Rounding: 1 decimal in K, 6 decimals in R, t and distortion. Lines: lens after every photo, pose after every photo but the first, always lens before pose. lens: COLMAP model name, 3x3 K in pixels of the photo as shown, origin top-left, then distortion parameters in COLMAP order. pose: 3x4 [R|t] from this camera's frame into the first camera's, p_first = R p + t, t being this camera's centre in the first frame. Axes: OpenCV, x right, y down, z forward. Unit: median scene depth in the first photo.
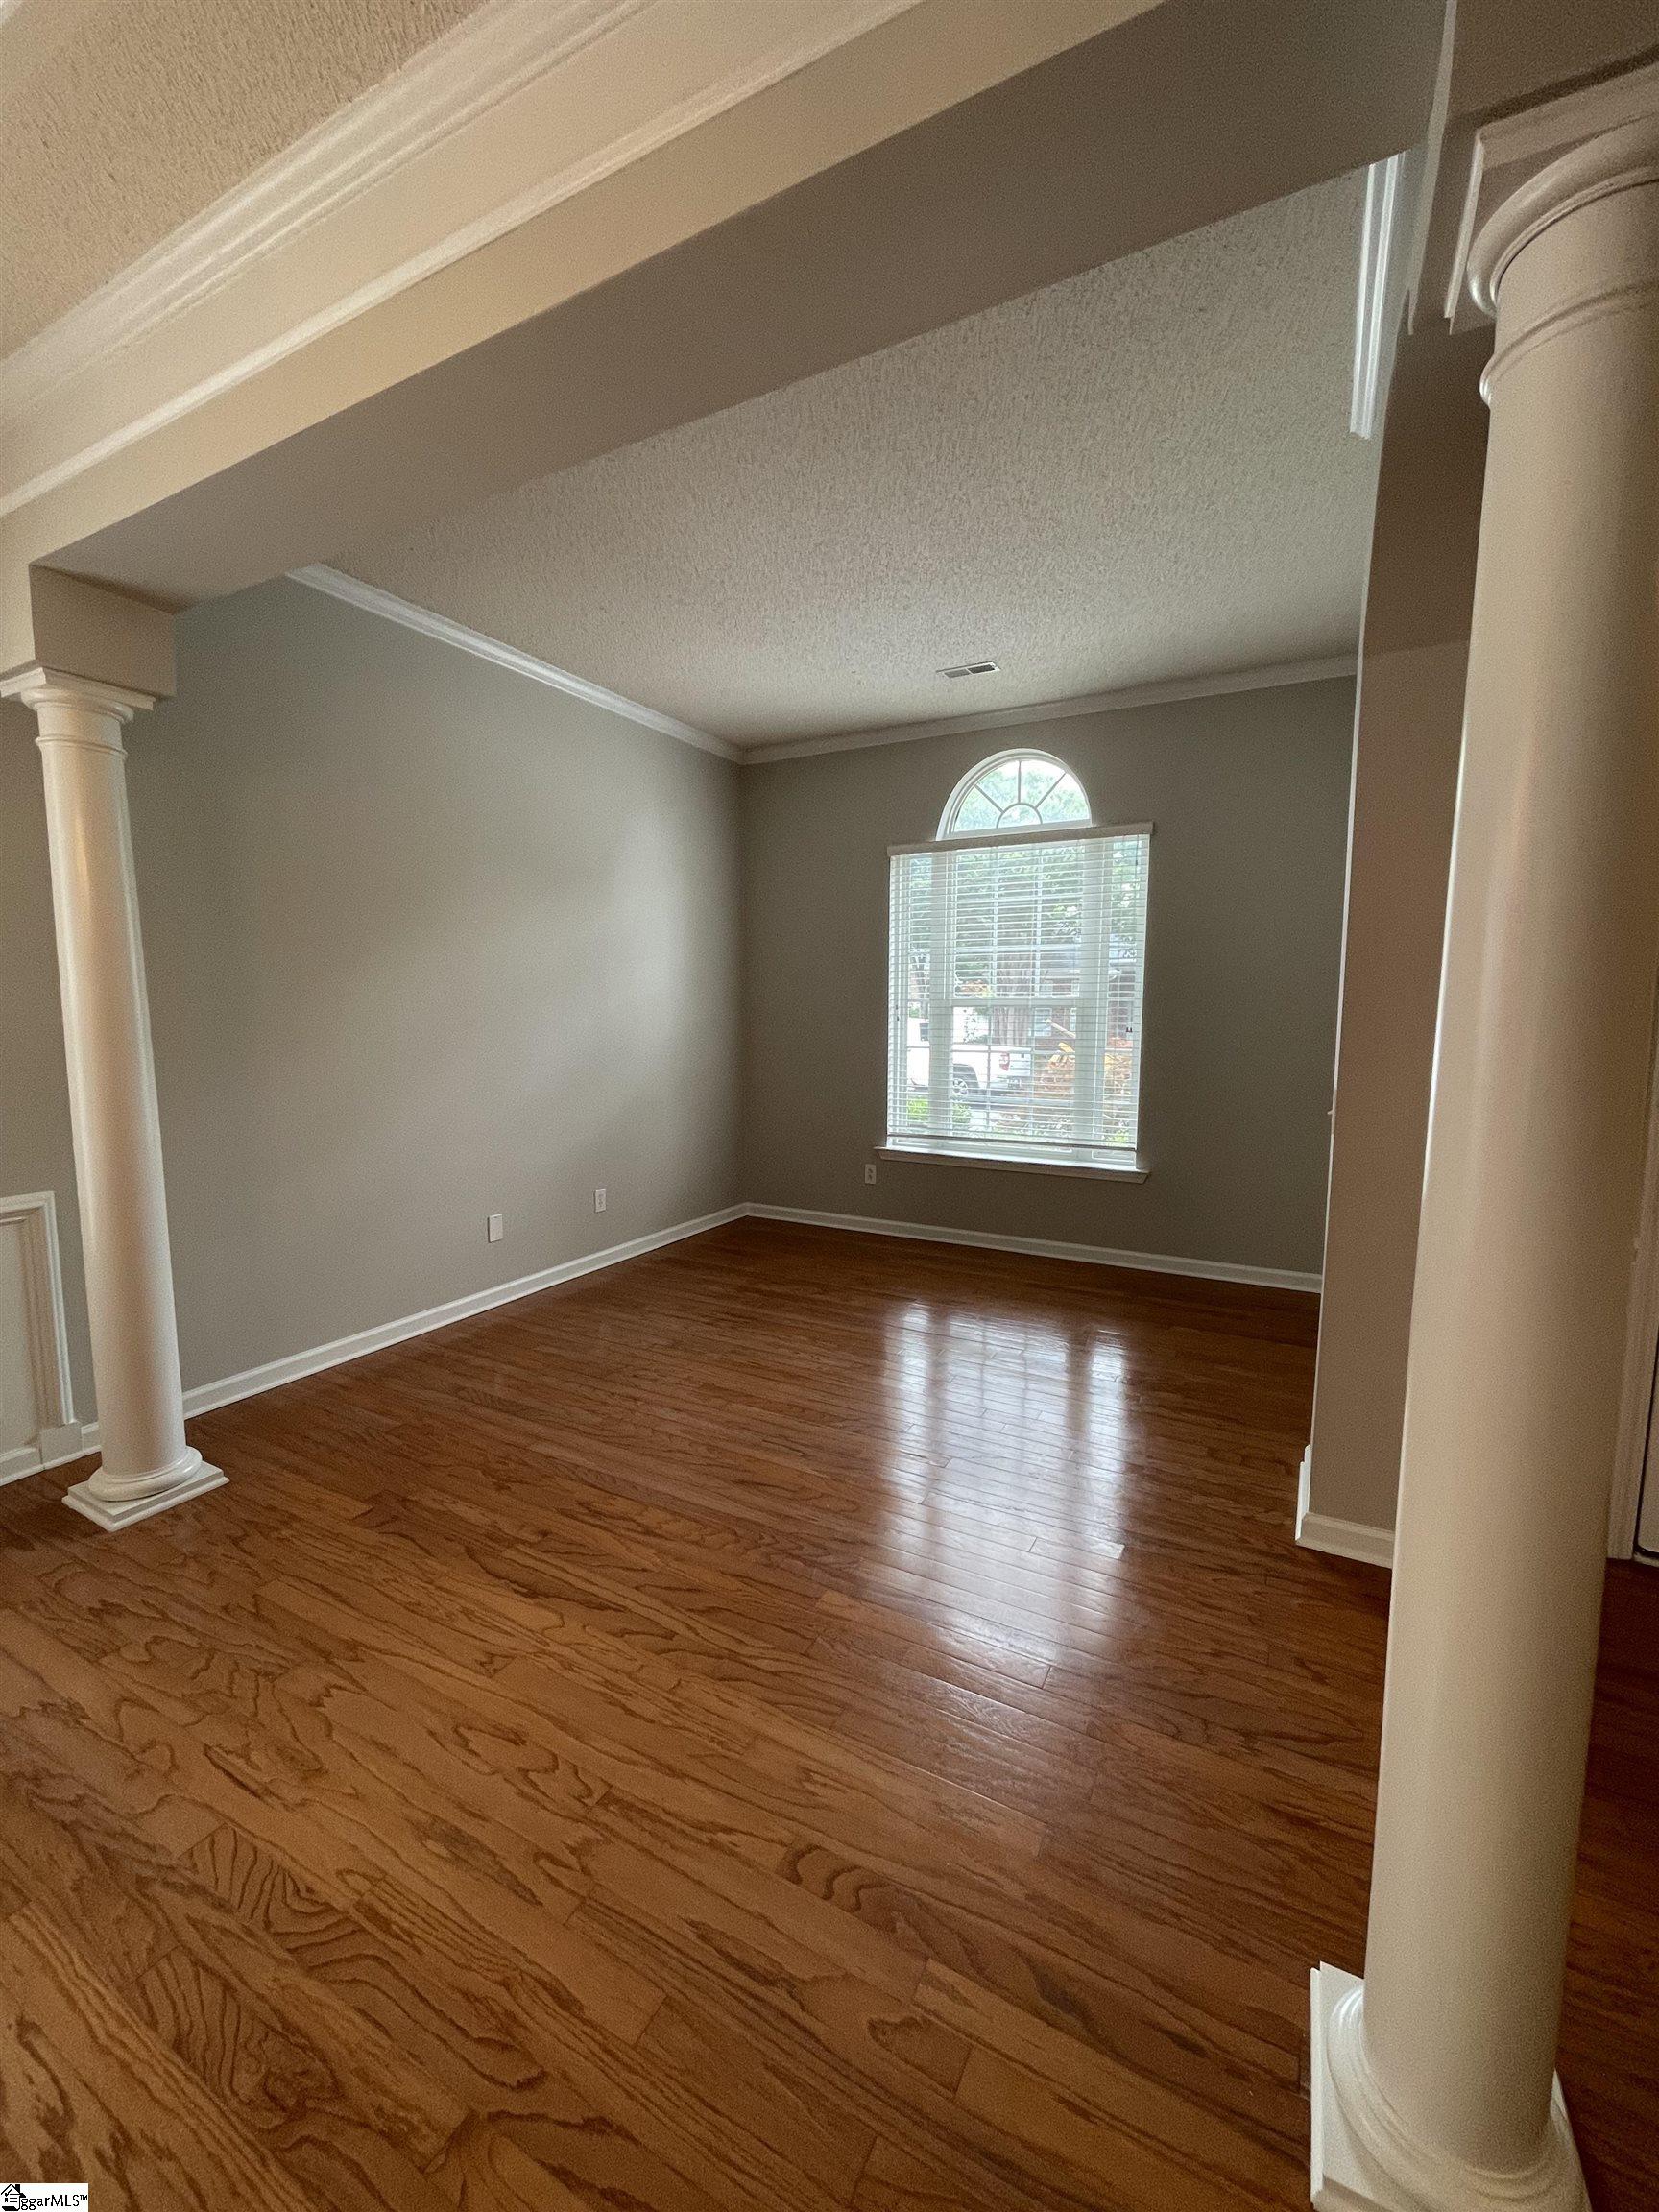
lens RADIAL K [[897.1, 0, 833.1], [0, 897.1, 1105.1], [0, 0, 1]] dist [-0.003782, 0.000592]
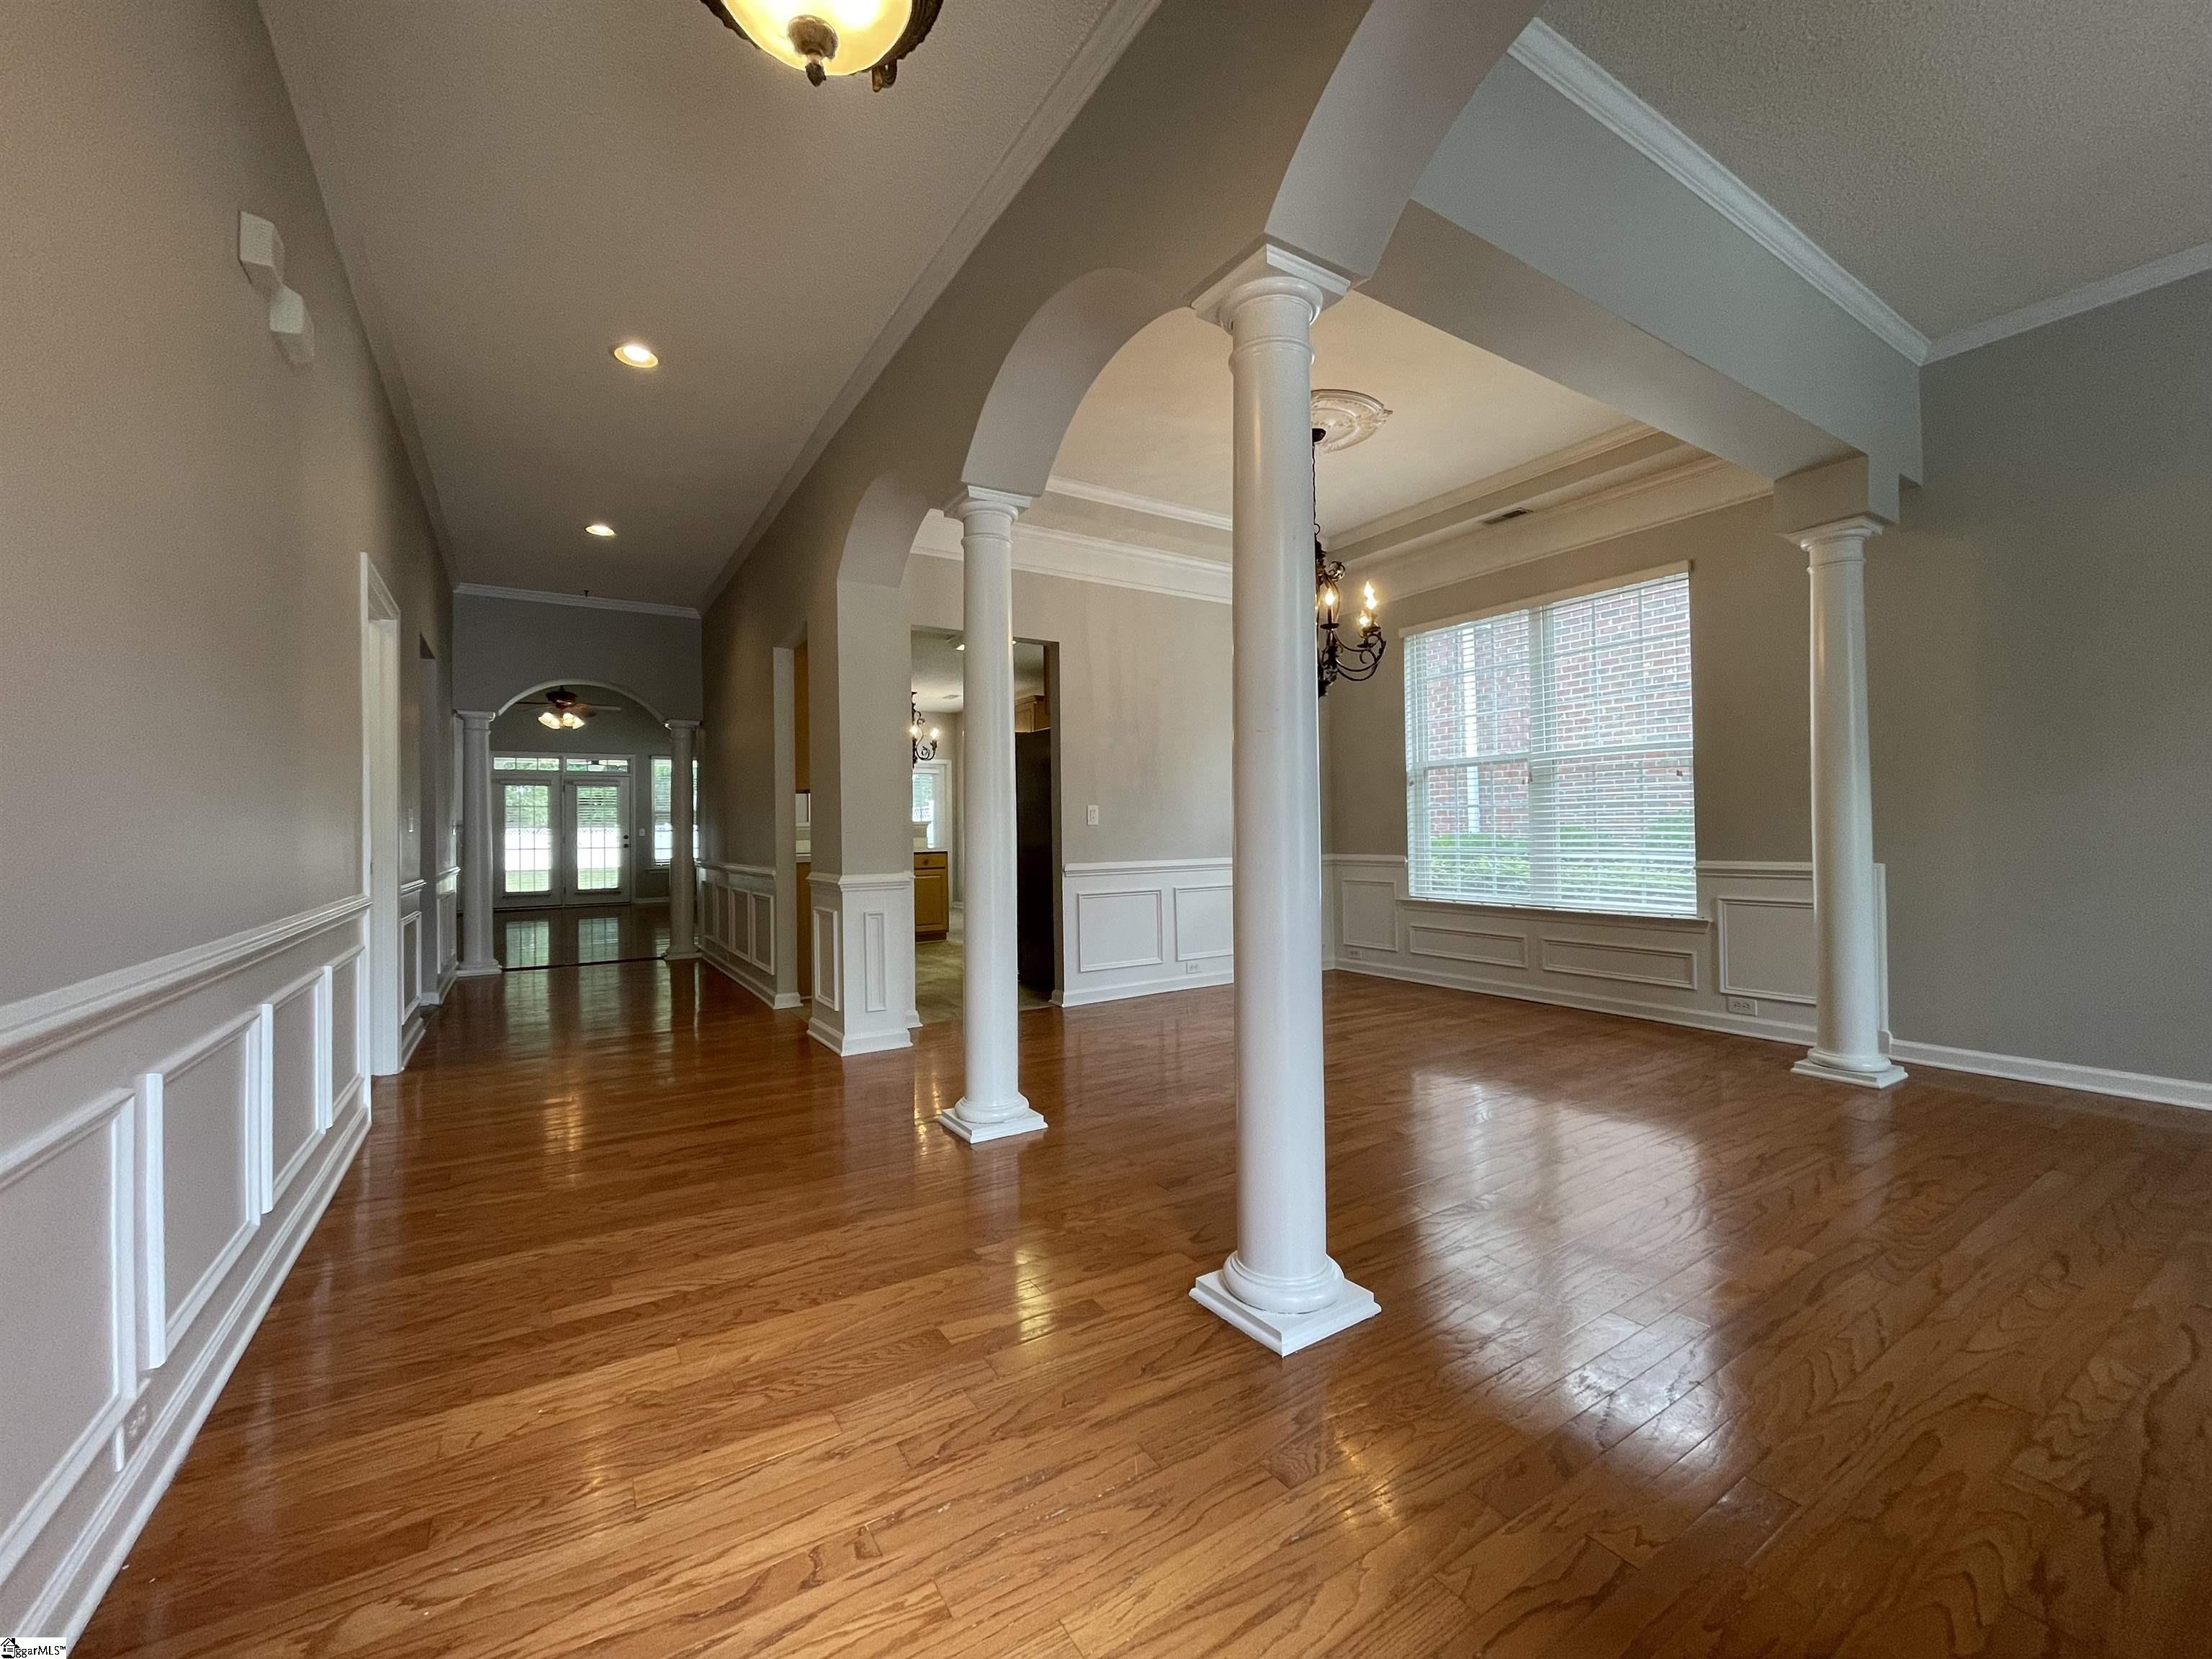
lens RADIAL K [[897.1, 0, 1106.0], [0, 897.1, 824.1], [0, 0, 1]] dist [-0.003782, 0.000592]
pose [[-0.488176, -0.002157, -0.872743, 1.157994], [-0.077757, 0.996128, 0.041032, 0.084053], [0.869275, 0.087893, -0.486453, 0.712574]]
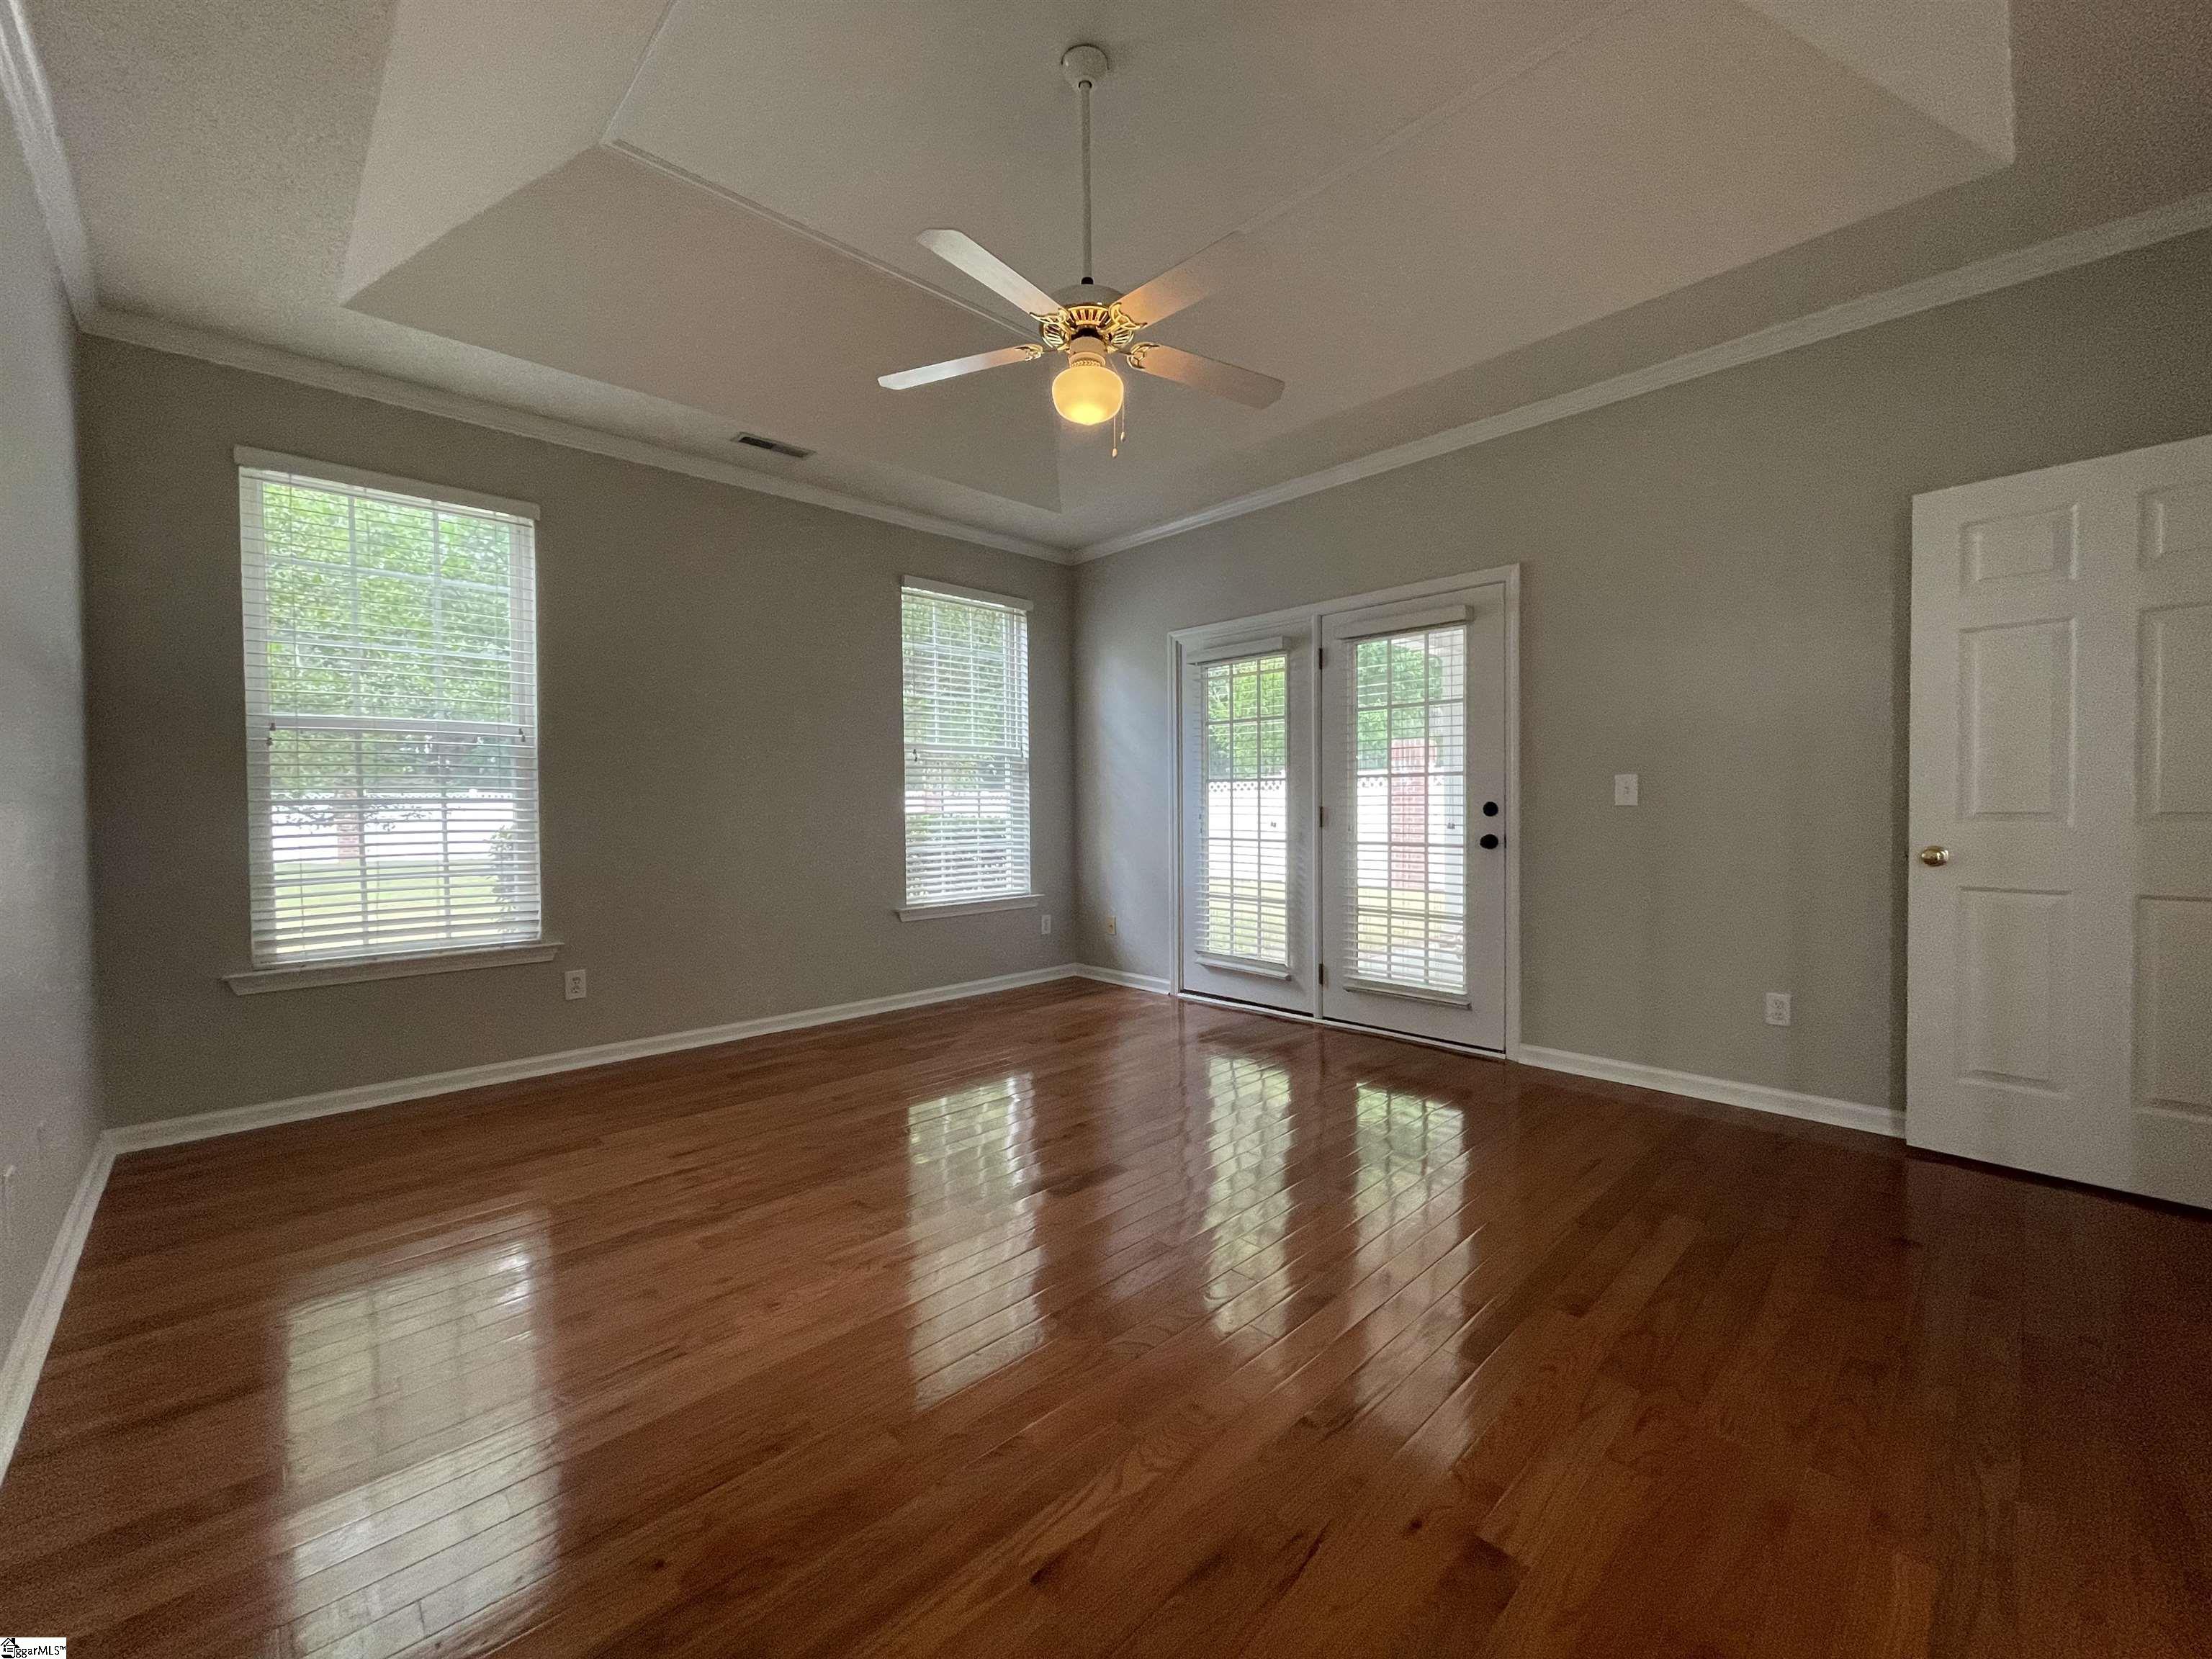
lens RADIAL K [[897.1, 0, 1117.2], [0, 897.1, 819.4], [0, 0, 1]] dist [-0.003782, 0.000592]
pose [[-0.955832, 0.005189, 0.293868, -2.400244], [0.041277, 0.992305, 0.116735, 0.476363], [-0.291001, 0.123709, -0.948691, -3.326151]]
